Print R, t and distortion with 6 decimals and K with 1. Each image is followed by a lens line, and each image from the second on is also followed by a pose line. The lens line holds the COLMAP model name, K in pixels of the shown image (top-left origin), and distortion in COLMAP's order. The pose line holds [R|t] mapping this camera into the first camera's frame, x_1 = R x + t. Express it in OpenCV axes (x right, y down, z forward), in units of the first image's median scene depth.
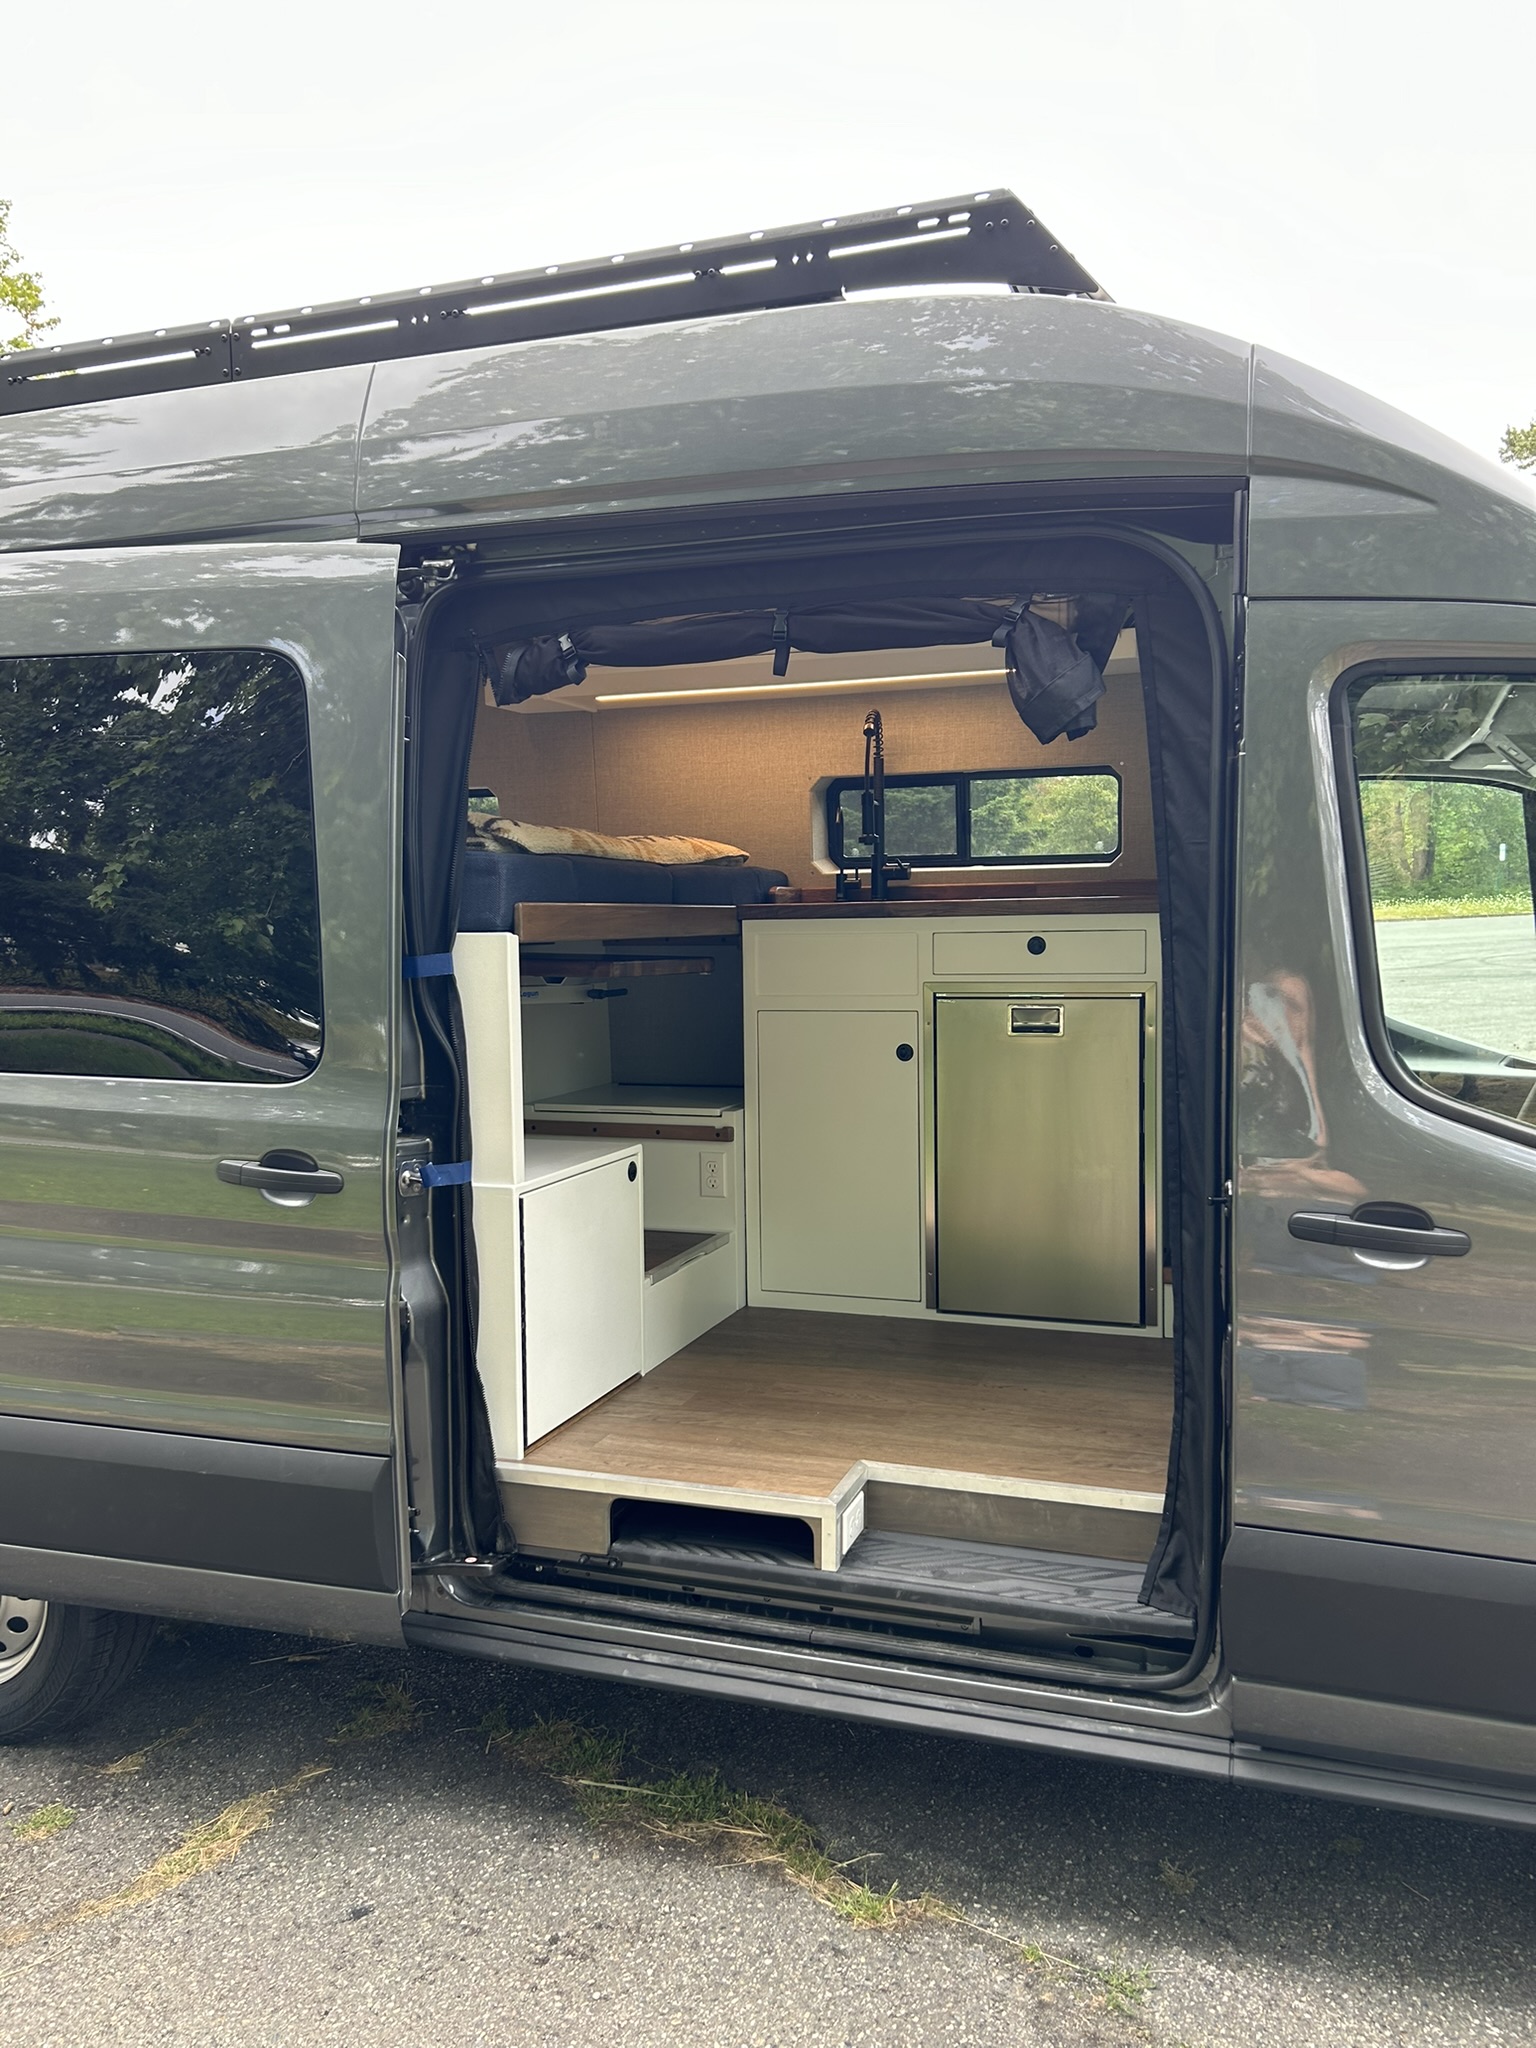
lens RADIAL K [[1559.7, 0, 768.0], [0, 1559.7, 1024.0], [0, 0, 1]] dist [0.049651, -0.053436]
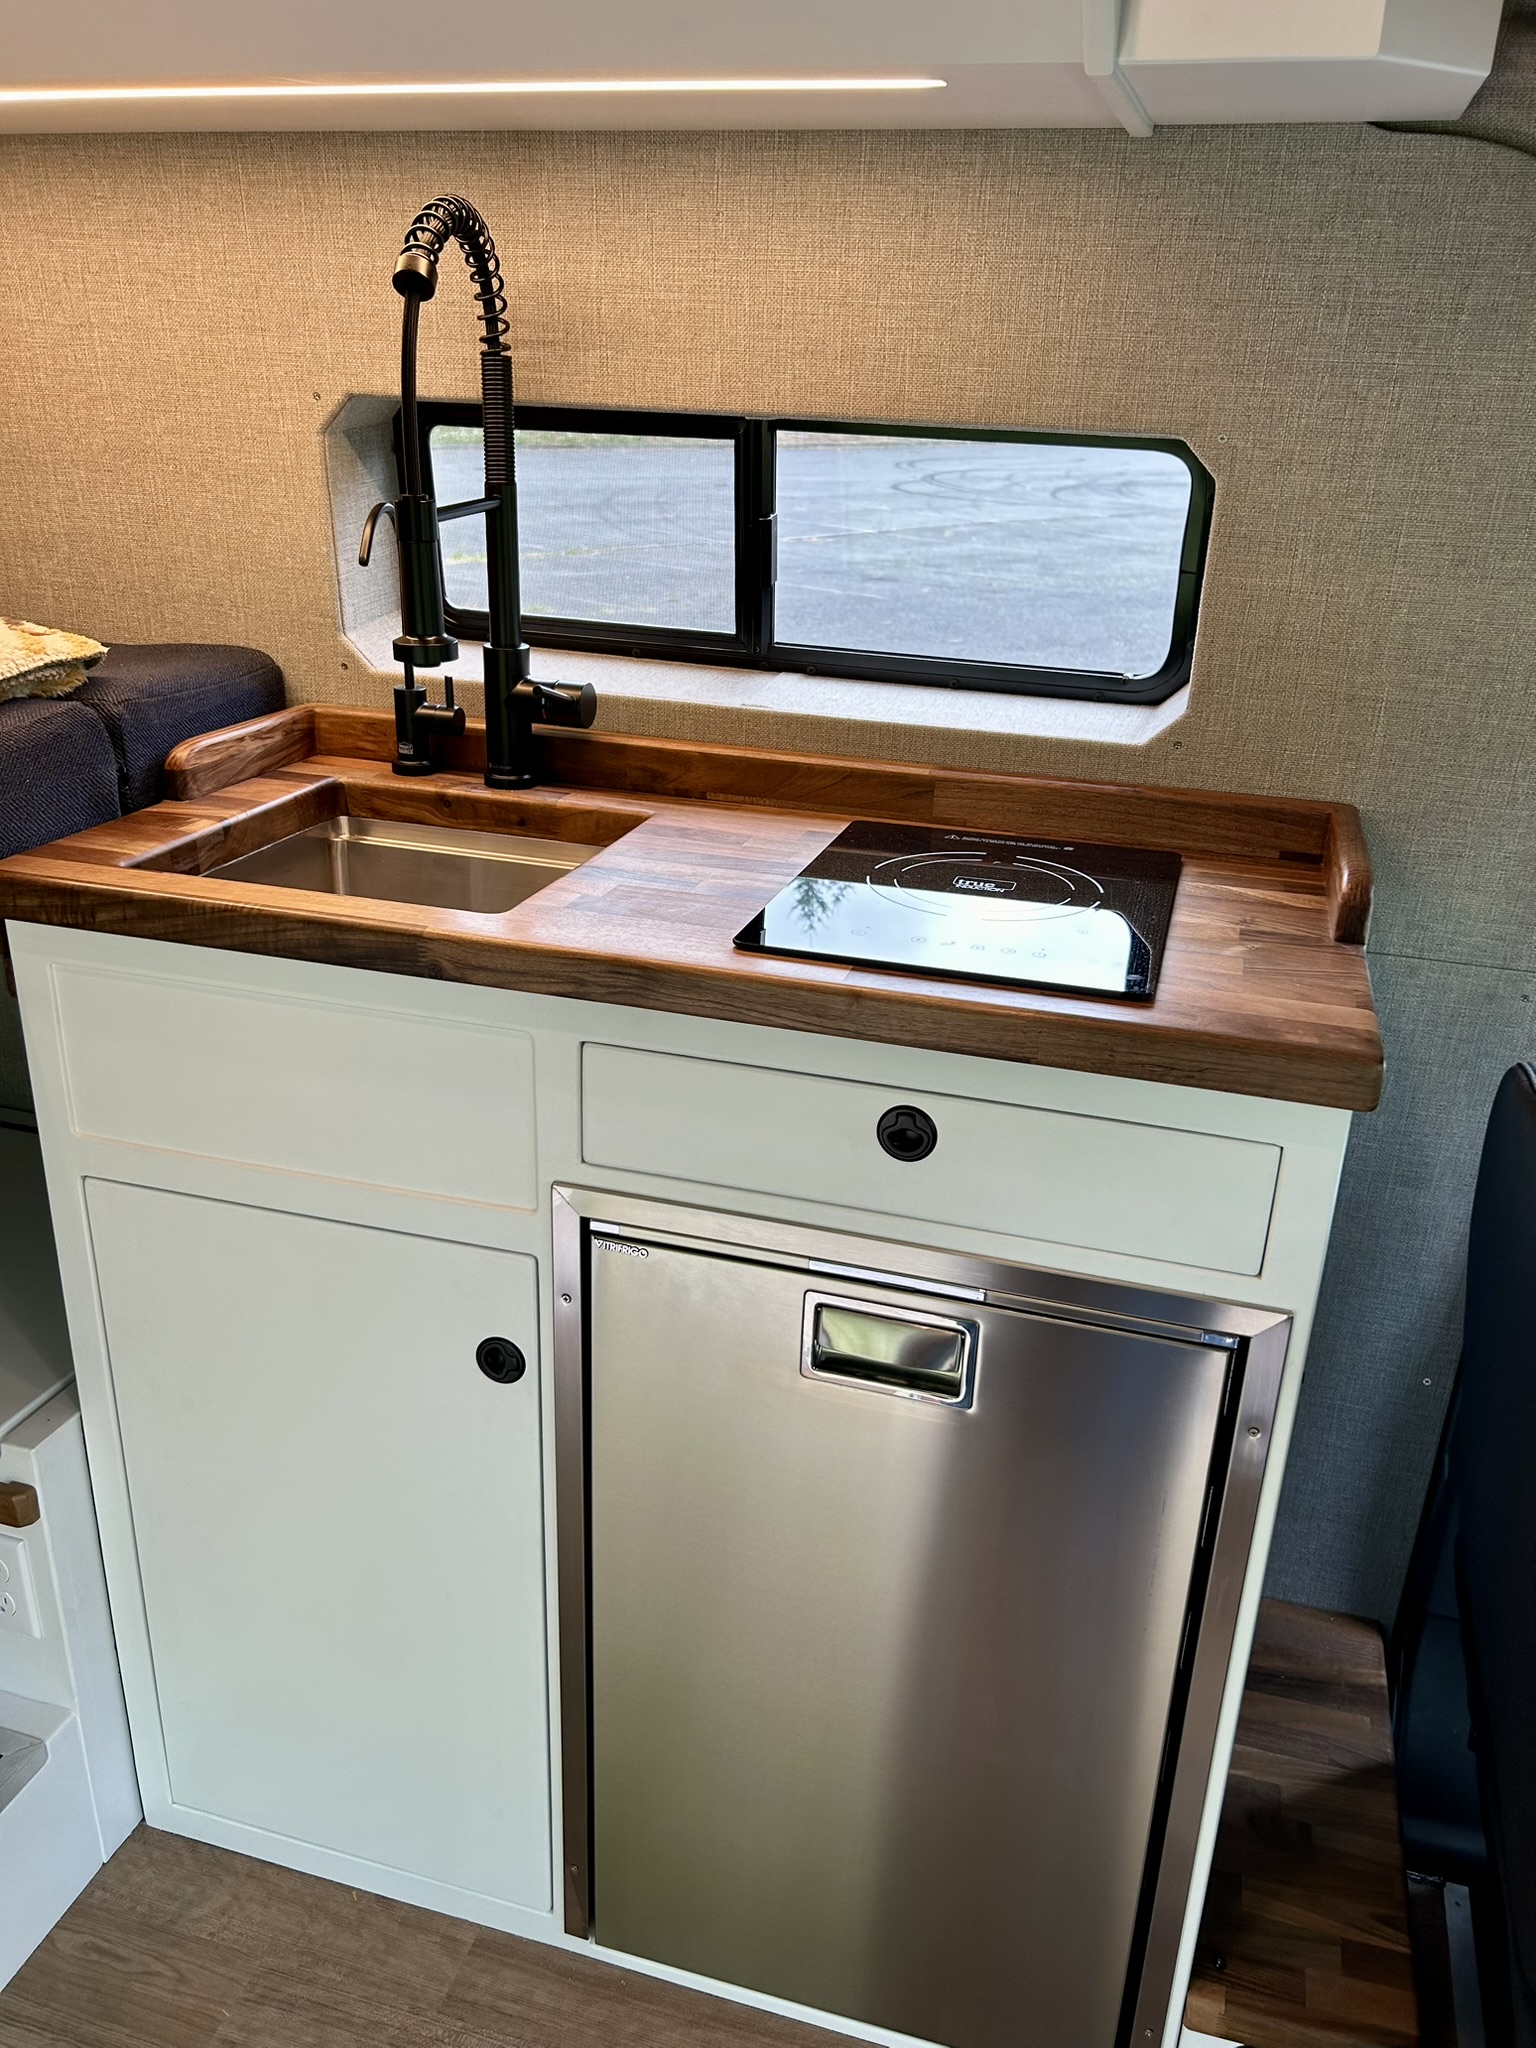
lens RADIAL K [[1559.7, 0, 768.0], [0, 1559.7, 1024.0], [0, 0, 1]] dist [0.049651, -0.053436]
pose [[0.996724, 0.022303, 0.077737, 0.110338], [-0.045116, 0.951092, 0.305595, -0.145616], [-0.067120, -0.308101, 0.948983, 0.661650]]
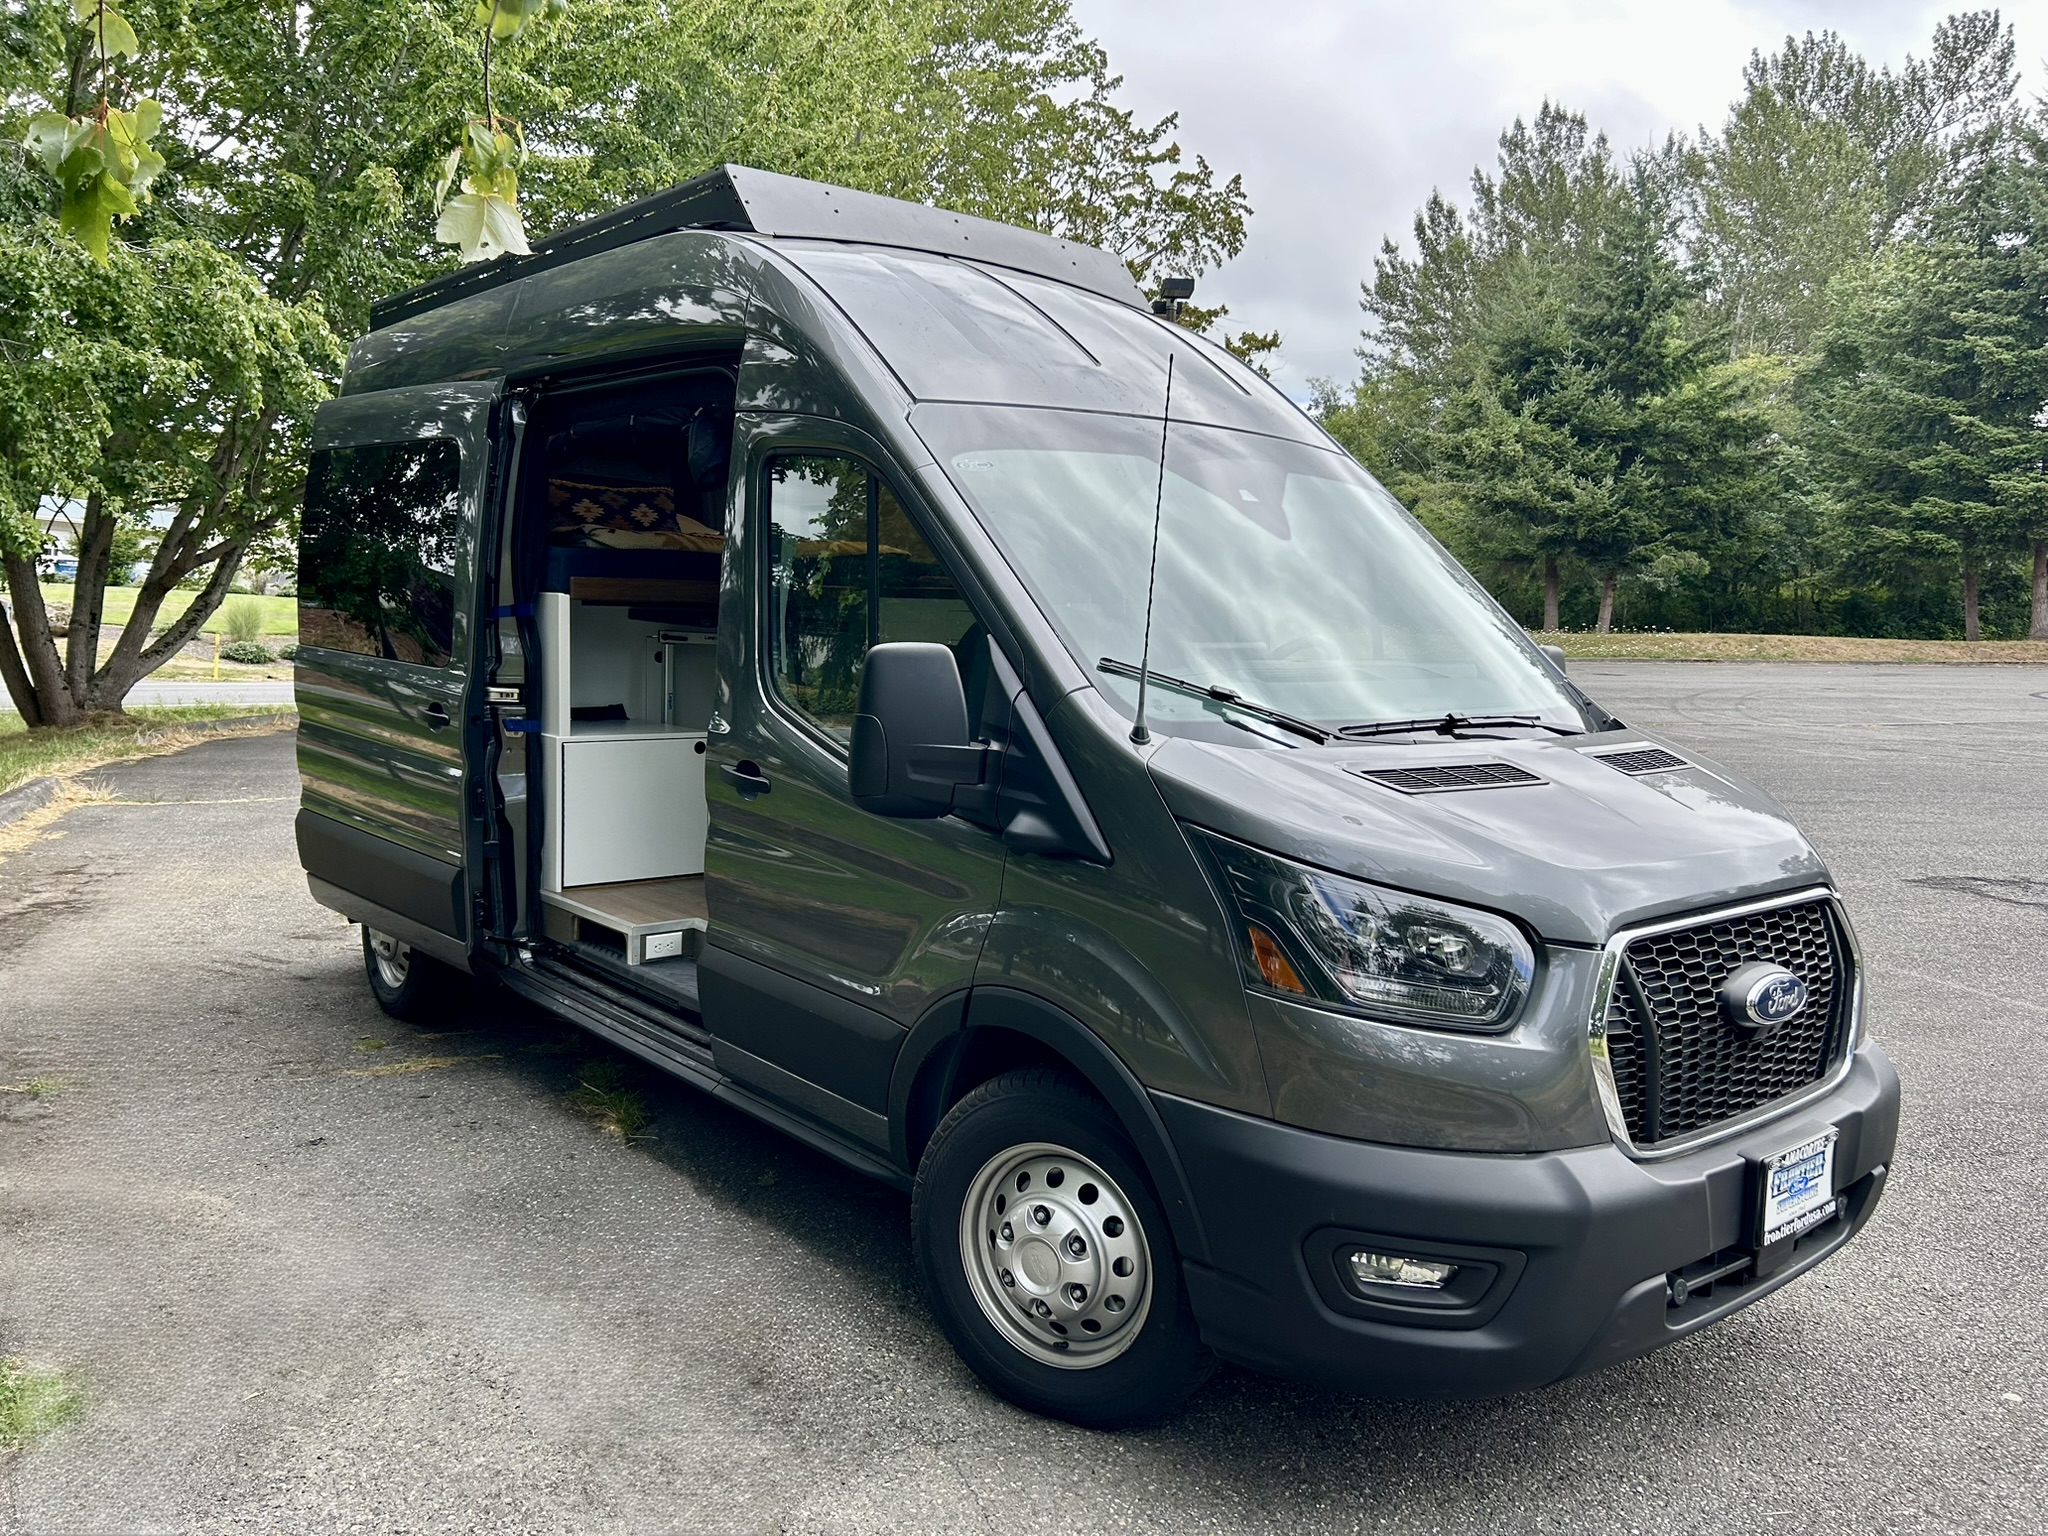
lens RADIAL K [[1559.7, 0, 1036.5], [0, 1559.7, 767.1], [0, 0, 1]] dist [0.049651, -0.053436]
pose [[0.862085, 0.092890, -0.498177, 0.966279], [-0.077860, 0.995663, 0.050916, 0.004195], [0.500746, -0.005106, 0.865579, -0.211323]]
